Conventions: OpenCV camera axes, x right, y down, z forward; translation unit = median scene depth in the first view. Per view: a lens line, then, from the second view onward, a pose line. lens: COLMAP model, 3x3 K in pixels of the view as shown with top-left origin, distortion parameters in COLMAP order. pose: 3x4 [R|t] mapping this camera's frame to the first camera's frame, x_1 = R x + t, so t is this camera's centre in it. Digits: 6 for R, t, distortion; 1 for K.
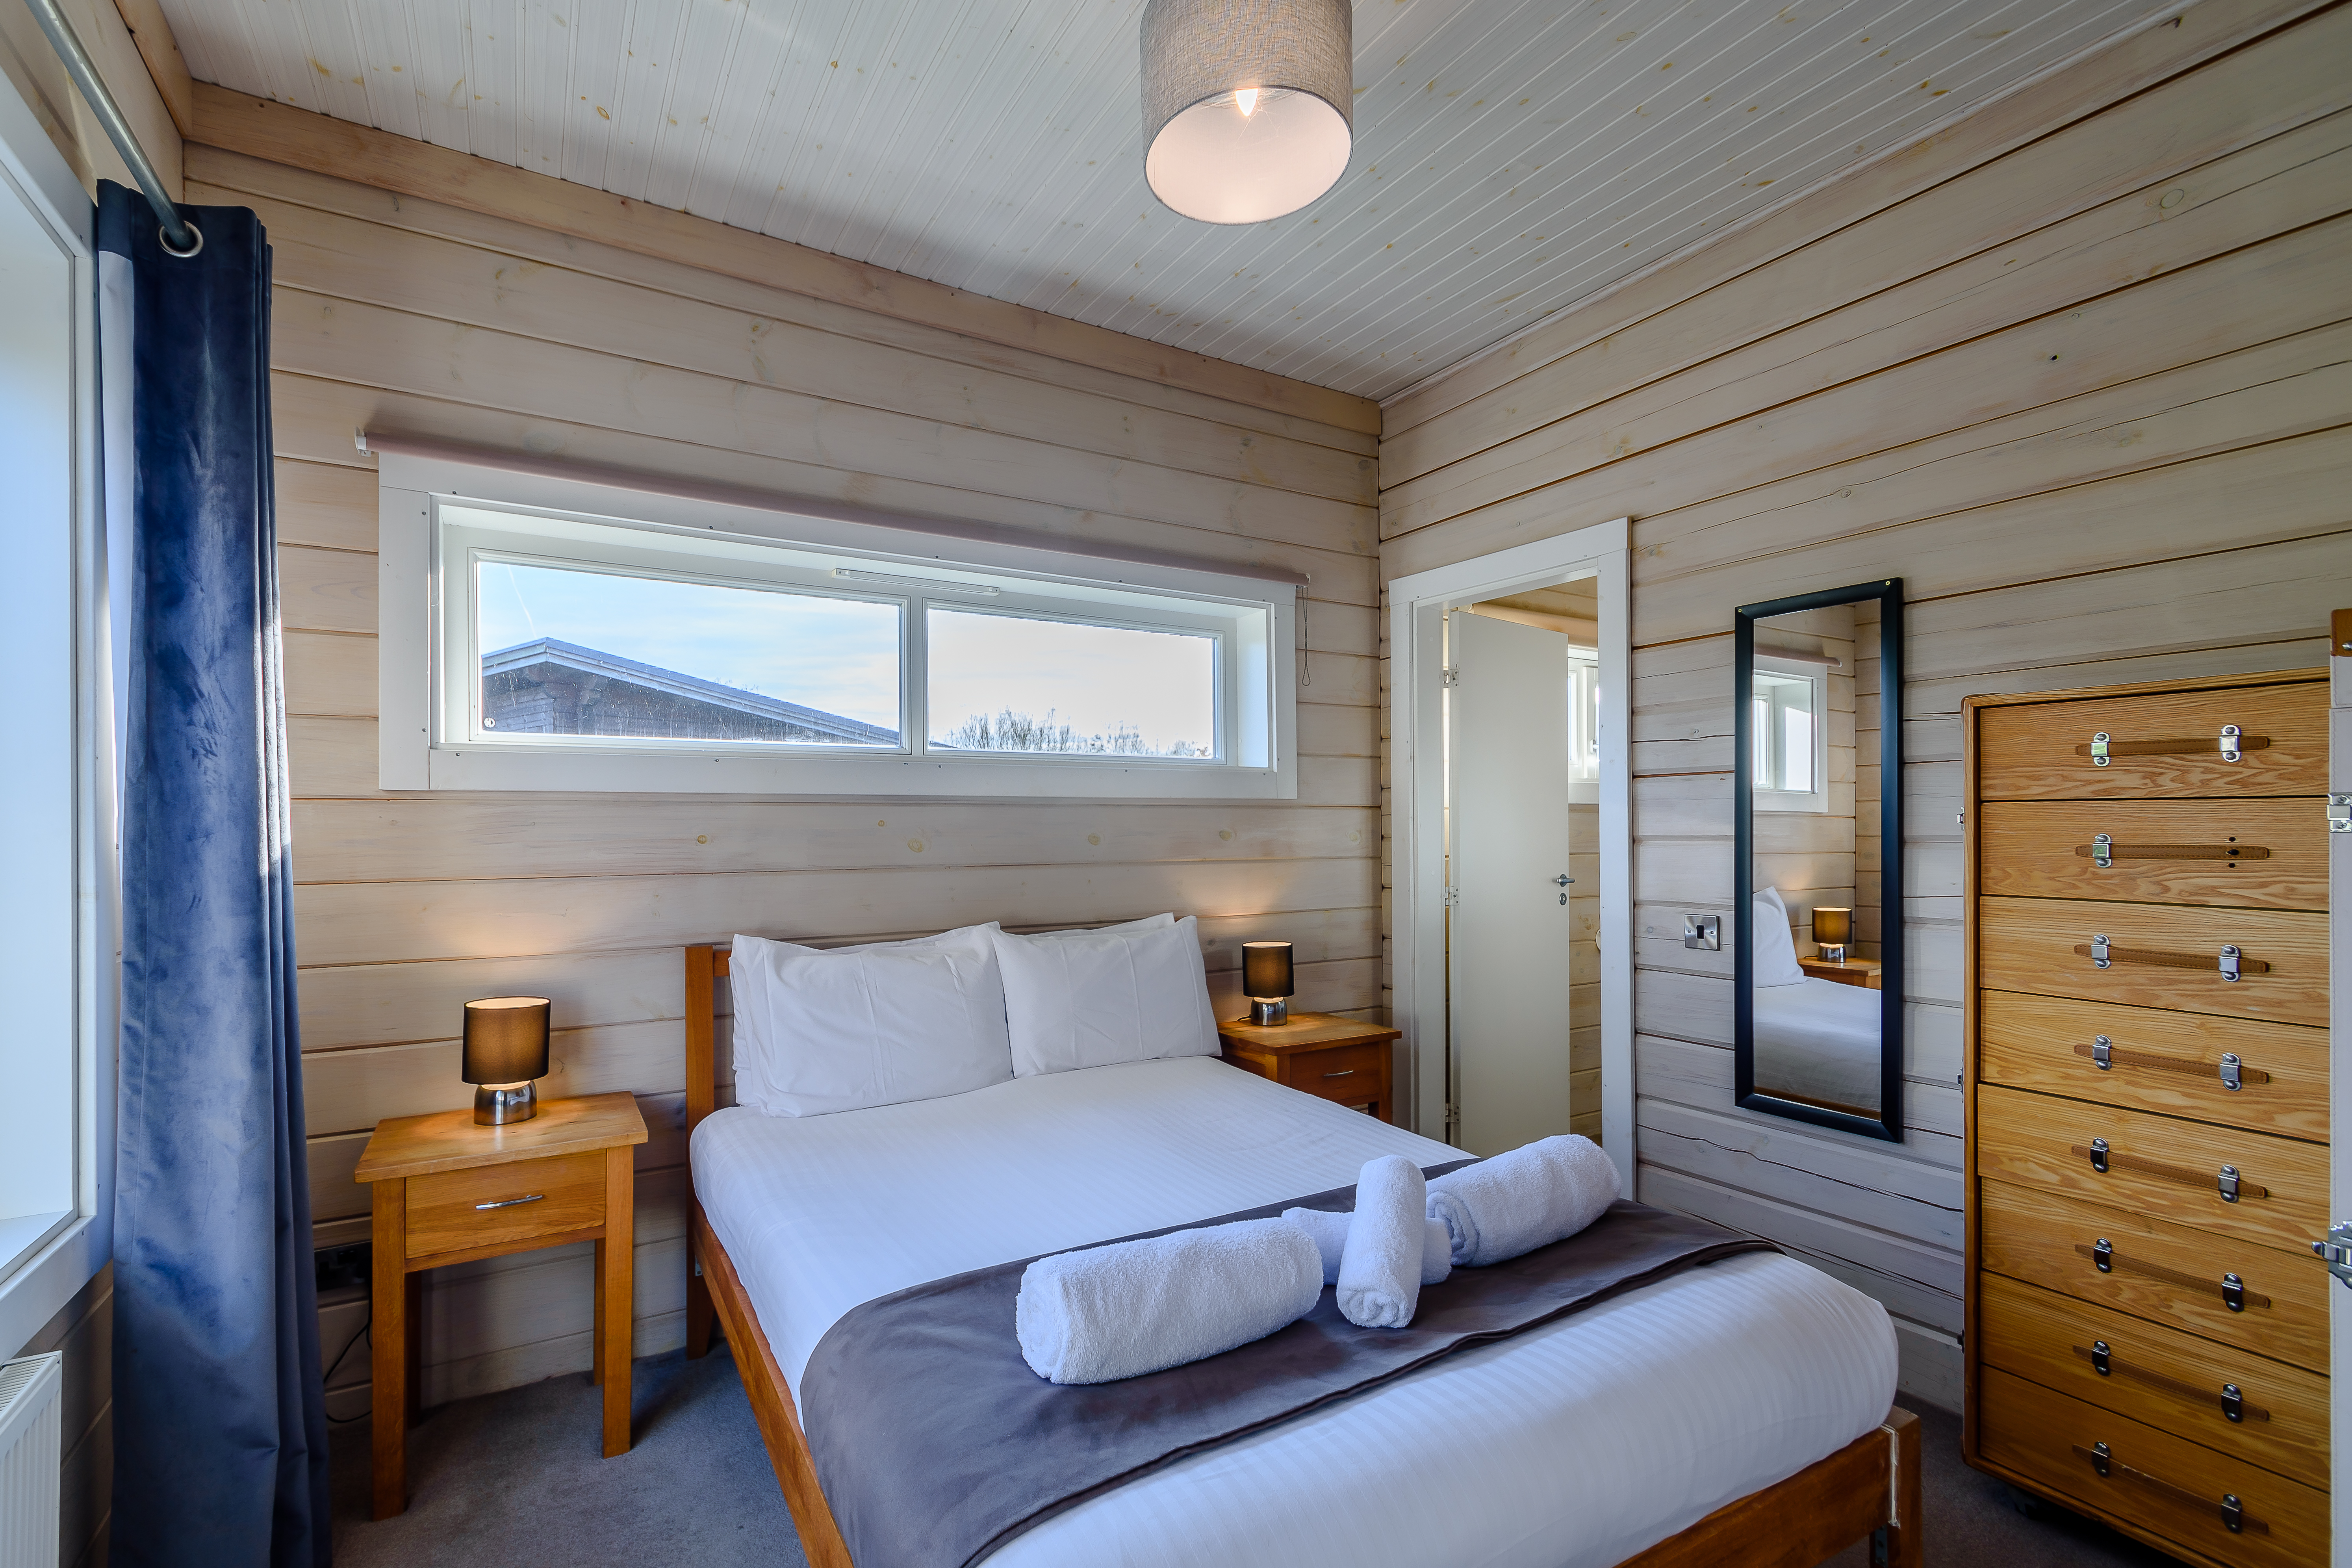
lens RADIAL K [[1049.7, 0, 1174.3], [0, 1049.7, 826.5], [0, 0, 1]] dist [0.001414, 0.000033]
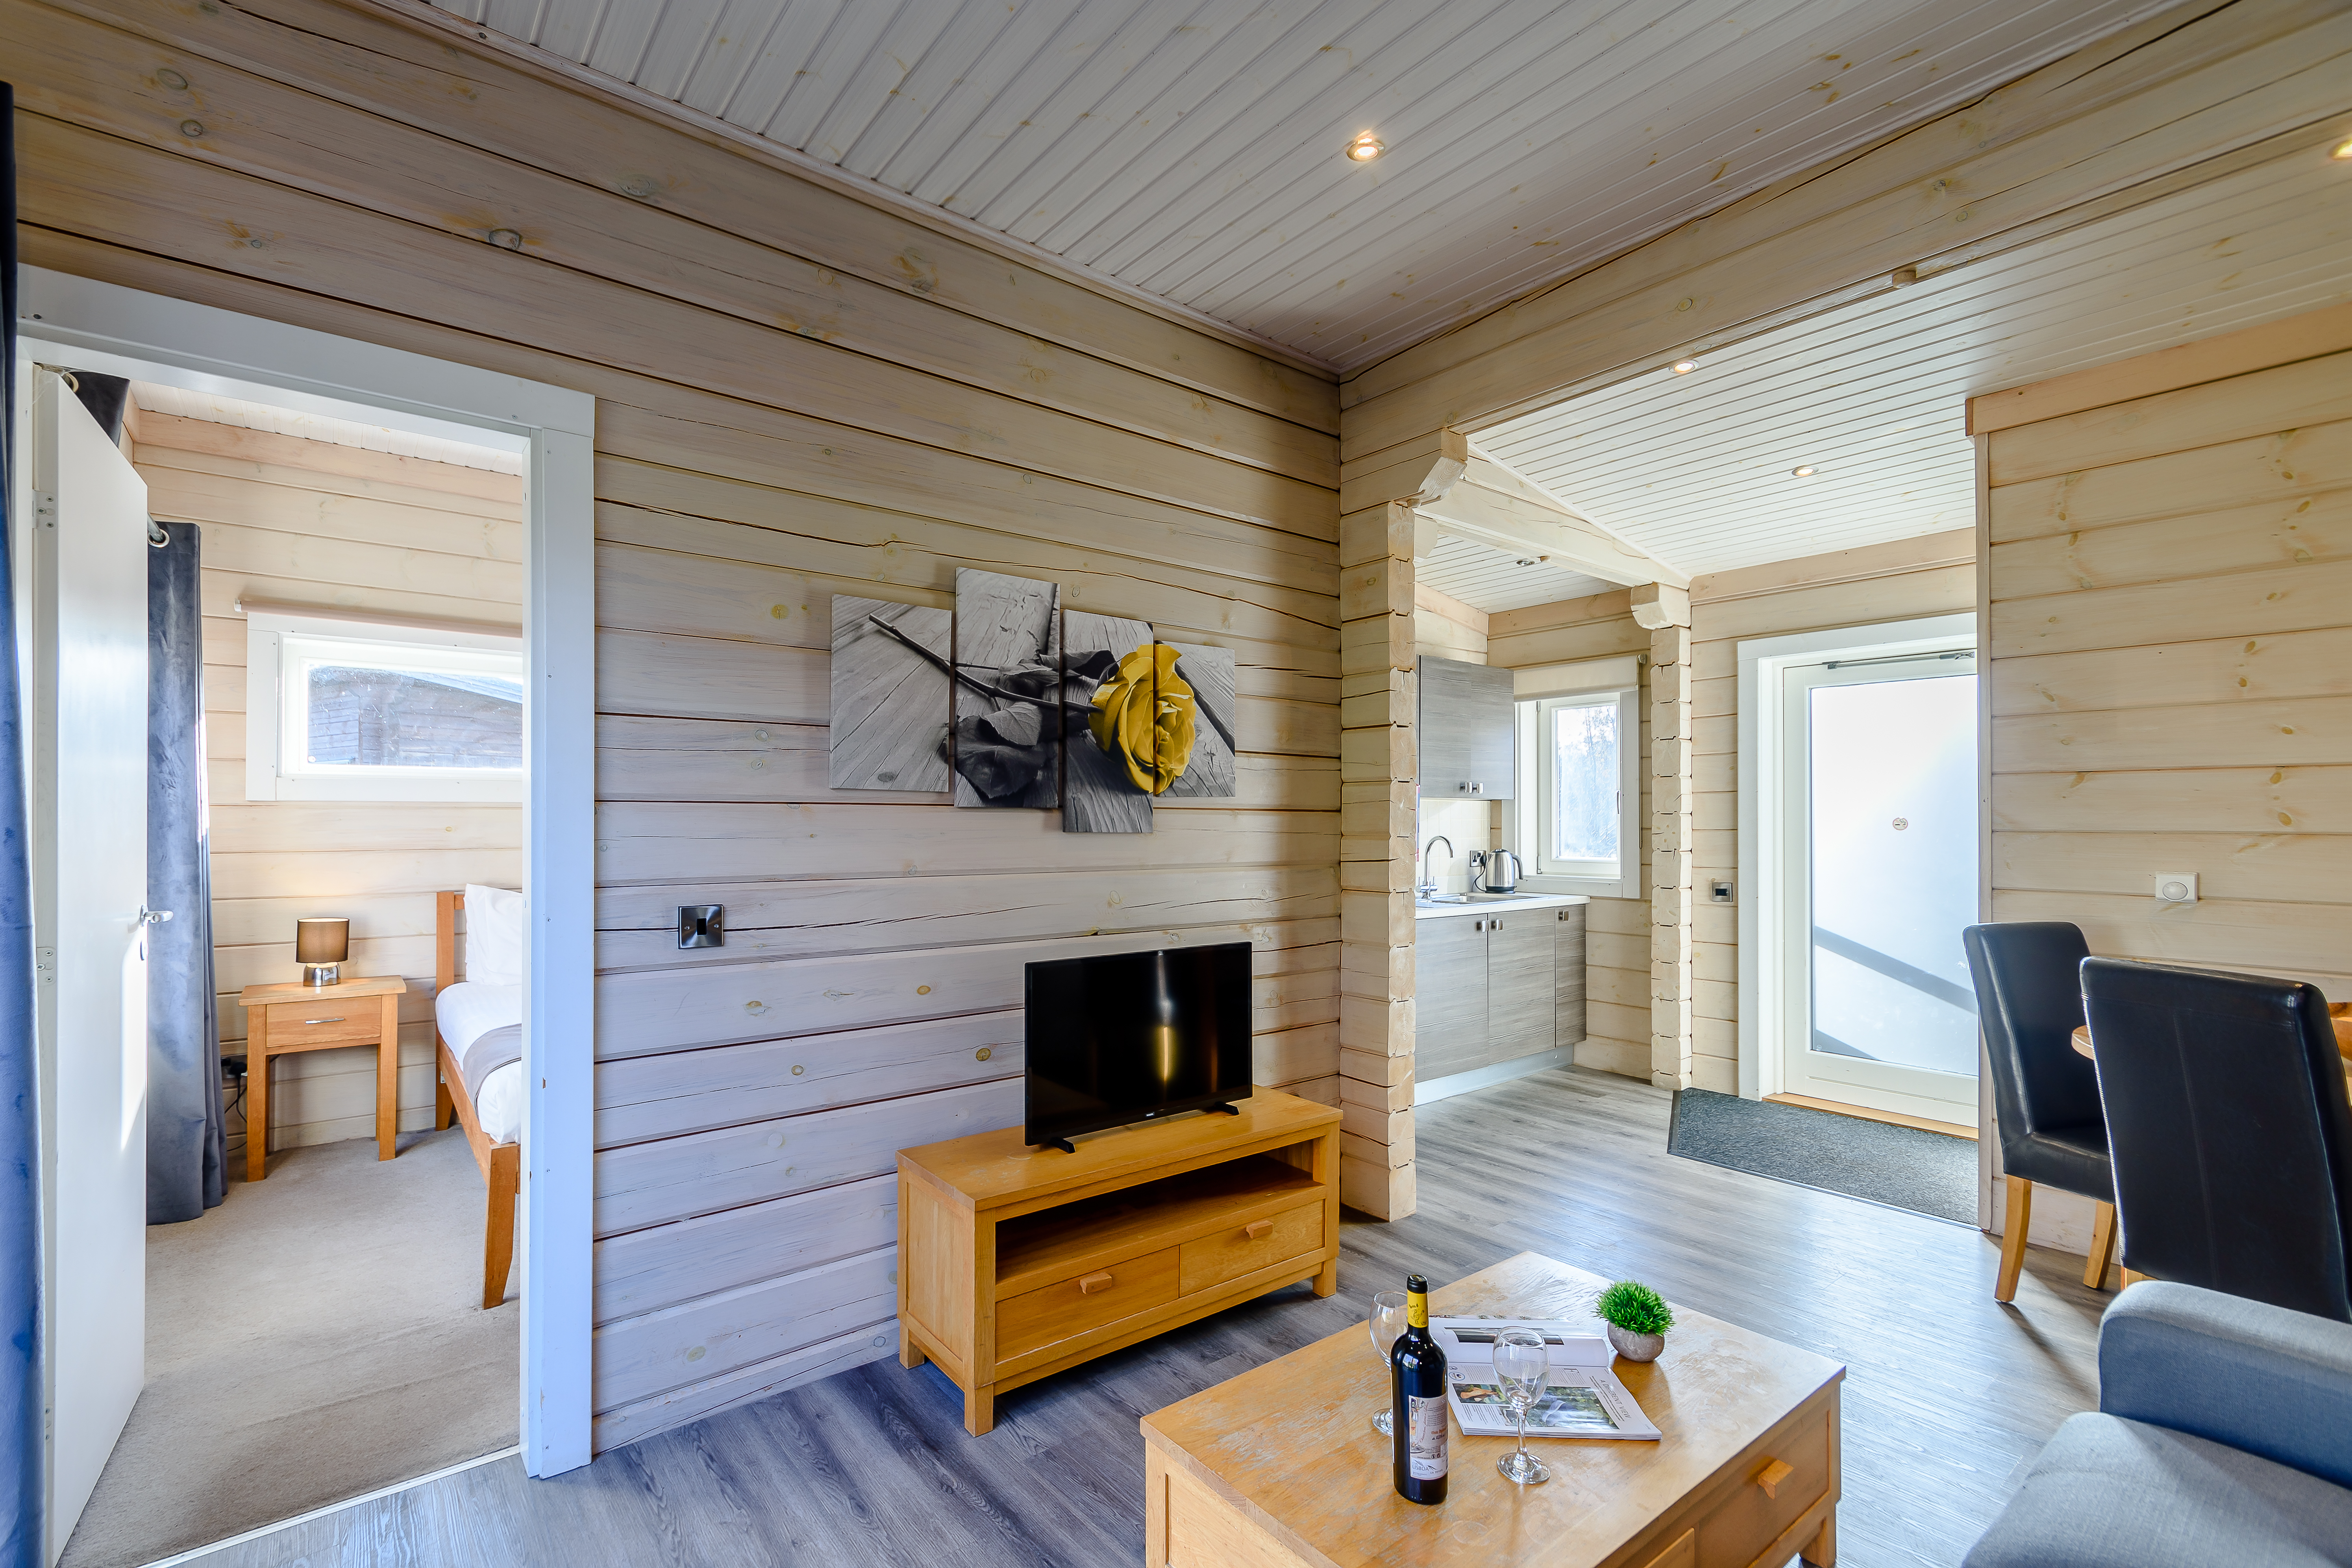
lens RADIAL K [[1039.6, 0, 1174.0], [0, 1039.6, 812.6], [0, 0, 1]] dist [0.000975, -0.005071]
pose [[0.991954, 0.003570, 0.126547, 0.589597], [-0.002827, 0.999978, -0.006051, -0.008531], [-0.126565, 0.005645, 0.991942, -0.957480]]
